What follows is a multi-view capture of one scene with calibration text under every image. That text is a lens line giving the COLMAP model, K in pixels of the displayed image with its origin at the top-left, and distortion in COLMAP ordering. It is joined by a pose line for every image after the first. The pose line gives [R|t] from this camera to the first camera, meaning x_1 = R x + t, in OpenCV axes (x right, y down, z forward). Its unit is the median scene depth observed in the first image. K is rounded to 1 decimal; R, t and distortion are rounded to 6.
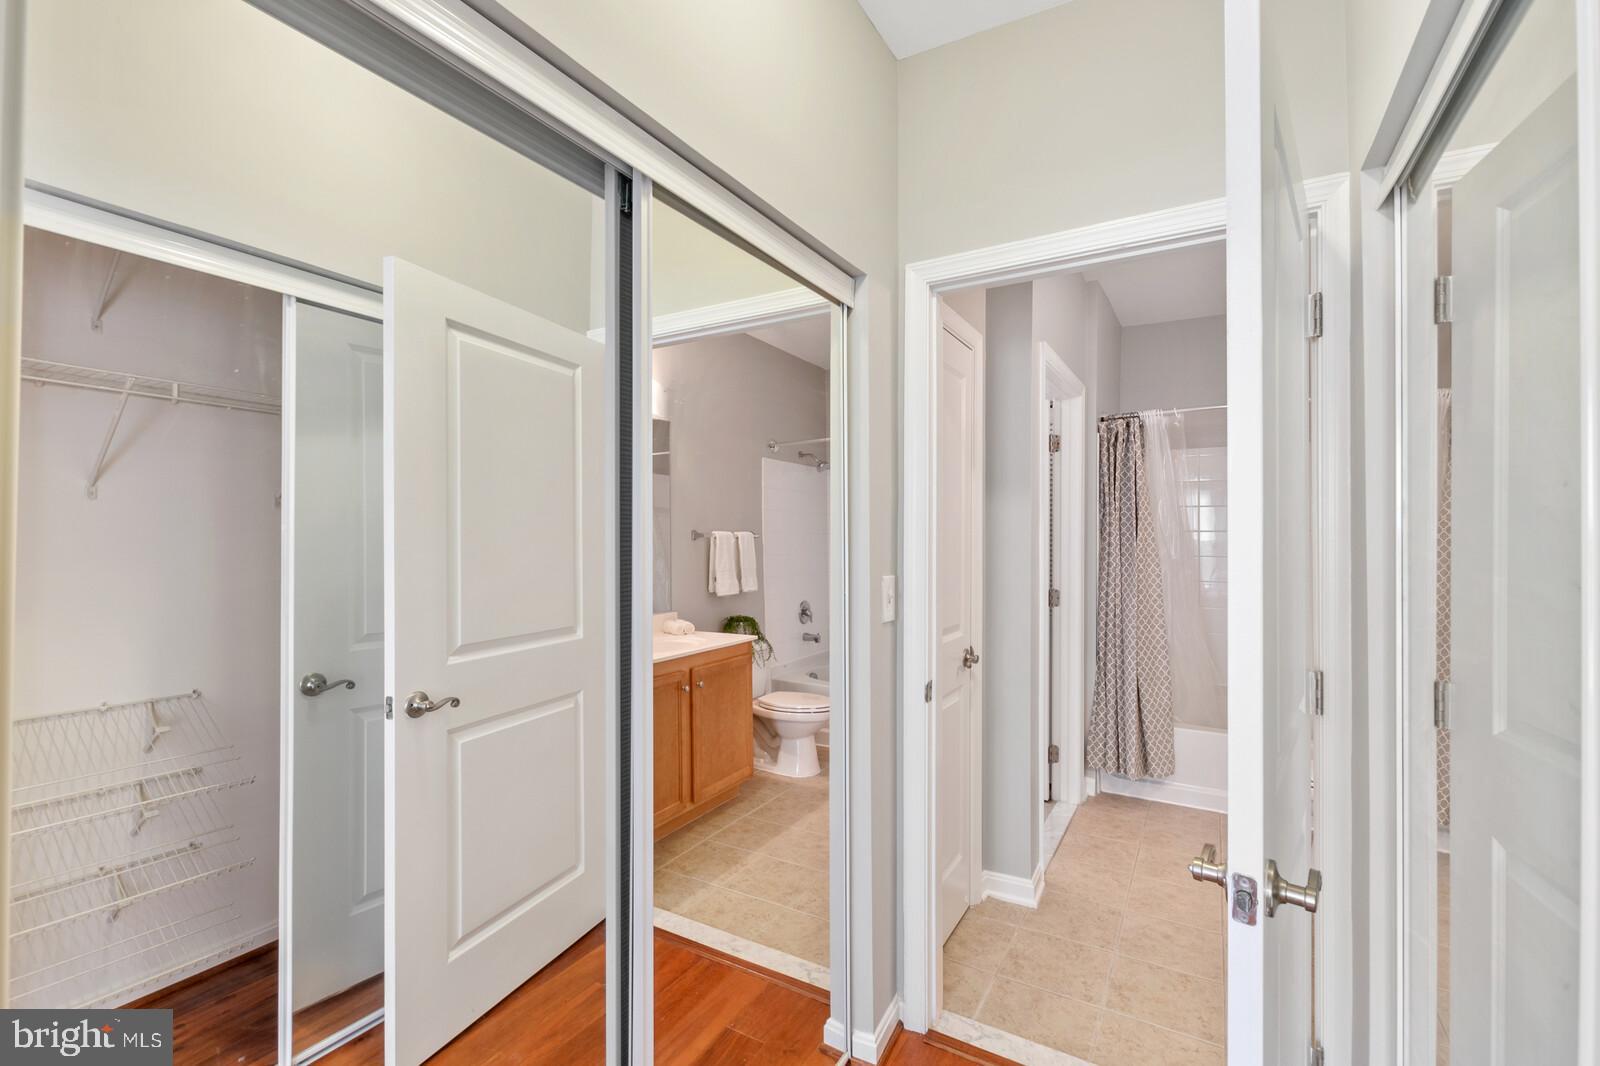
lens RADIAL K [[696.6, 0, 811.1], [0, 696.6, 528.0], [0, 0, 1]] dist [0.003472, -0.003300]
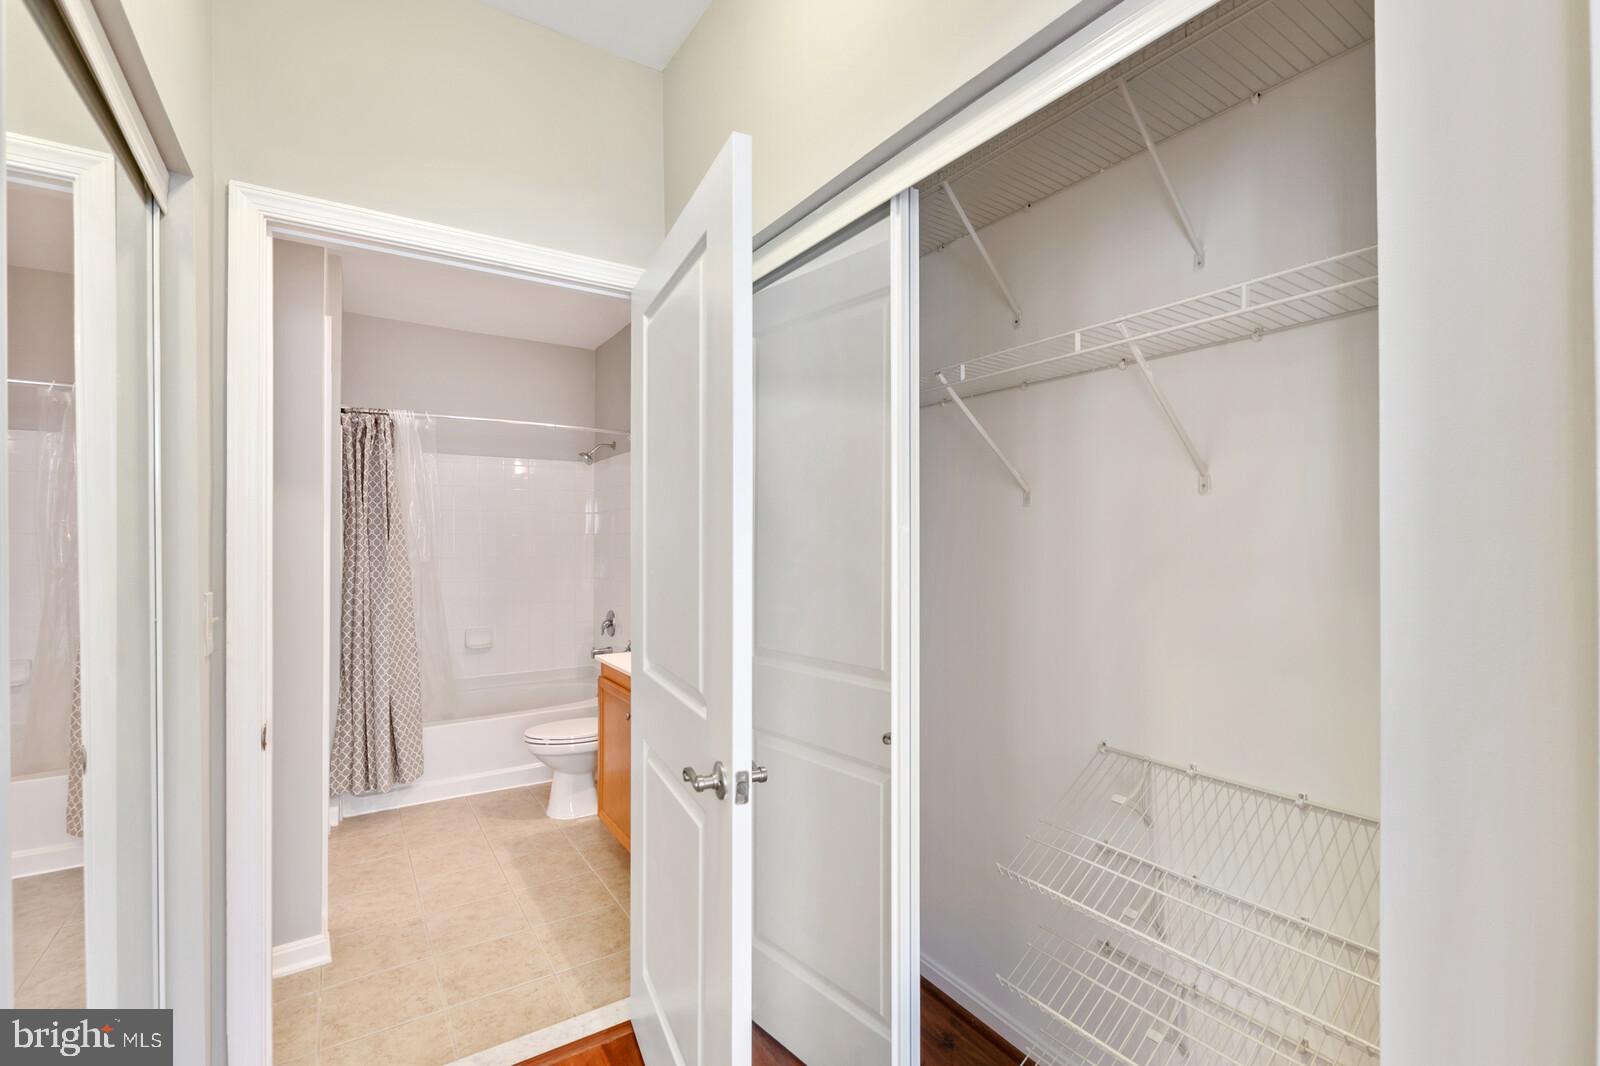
lens RADIAL K [[696.6, 0, 807.8], [0, 696.6, 539.4], [0, 0, 1]] dist [0.003472, -0.003300]
pose [[0.448123, -0.003787, 0.893964, -0.131995], [-0.007121, 0.999944, 0.007805, 0.000949], [-0.893944, -0.009864, 0.448071, 0.050308]]
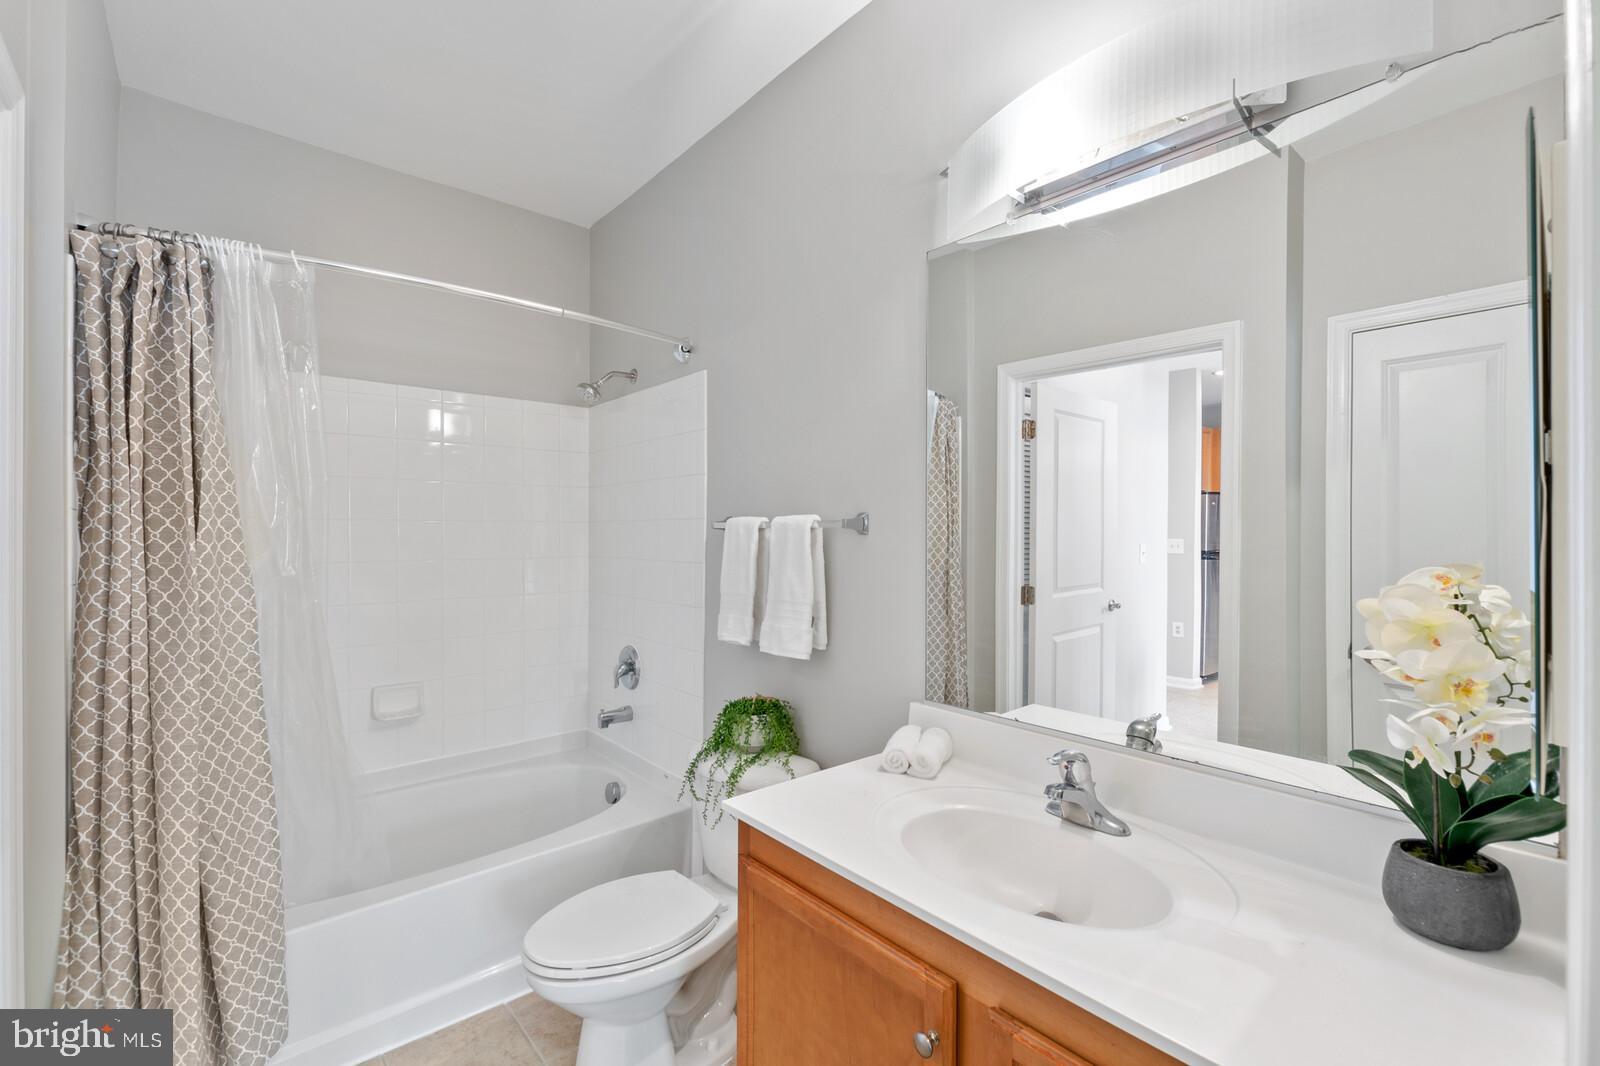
lens RADIAL K [[696.6, 0, 814.4], [0, 696.6, 531.4], [0, 0, 1]] dist [0.003472, -0.003300]
pose [[0.327203, -0.004256, 0.944944, 0.190795], [-0.005221, 0.999966, 0.006312, 0.009849], [-0.944940, -0.006999, 0.327170, 0.505844]]
